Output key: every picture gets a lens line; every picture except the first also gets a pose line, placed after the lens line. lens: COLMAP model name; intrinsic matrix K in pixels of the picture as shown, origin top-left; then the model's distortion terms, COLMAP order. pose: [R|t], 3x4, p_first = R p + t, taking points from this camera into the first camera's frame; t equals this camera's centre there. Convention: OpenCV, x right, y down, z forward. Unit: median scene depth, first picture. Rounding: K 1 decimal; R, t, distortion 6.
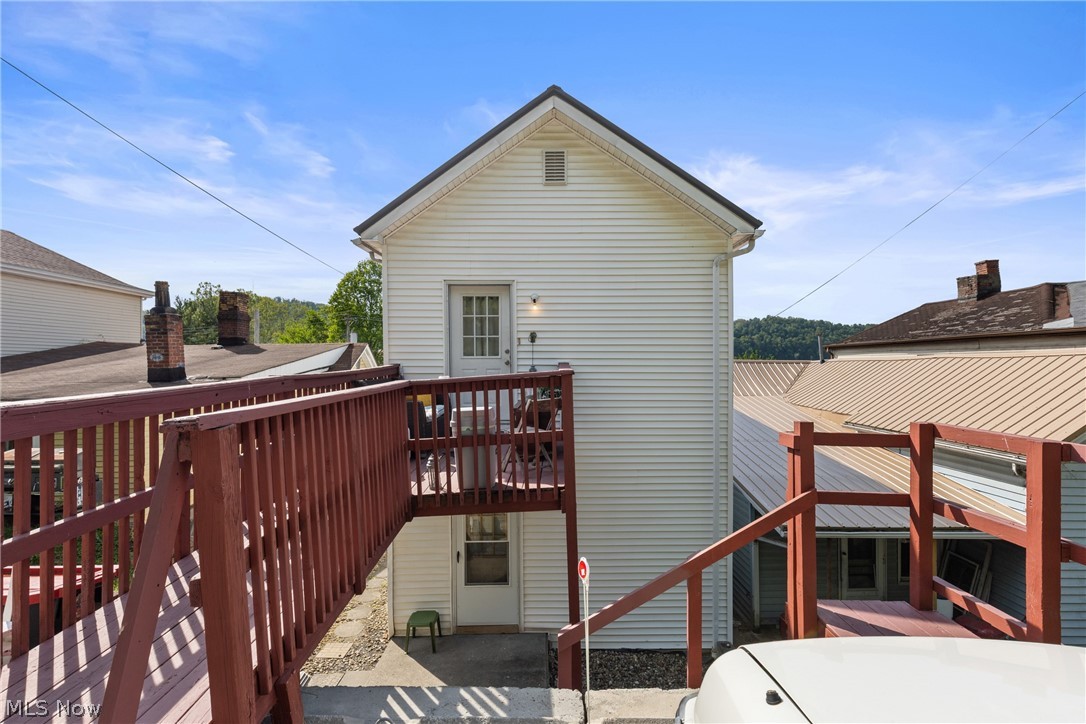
lens RADIAL K [[487.5, 0, 543.0], [0, 487.5, 362.0], [0, 0, 1]] dist [0.003905, -0.000294]
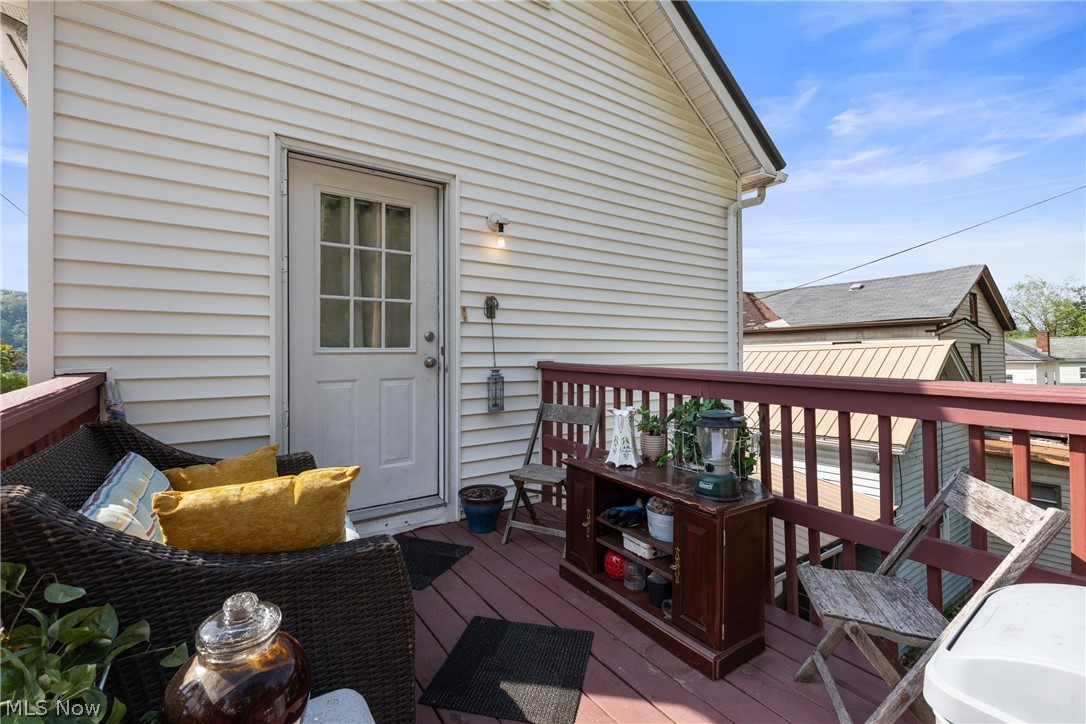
lens RADIAL K [[483.8, 0, 543.6], [0, 483.8, 346.3], [0, 0, 1]] dist [-0.000714, -0.000130]
pose [[0.823038, 0.005356, 0.567961, -0.240496], [0.005020, 0.999848, -0.016704, -0.005725], [-0.567964, 0.016599, 0.822886, 0.598009]]
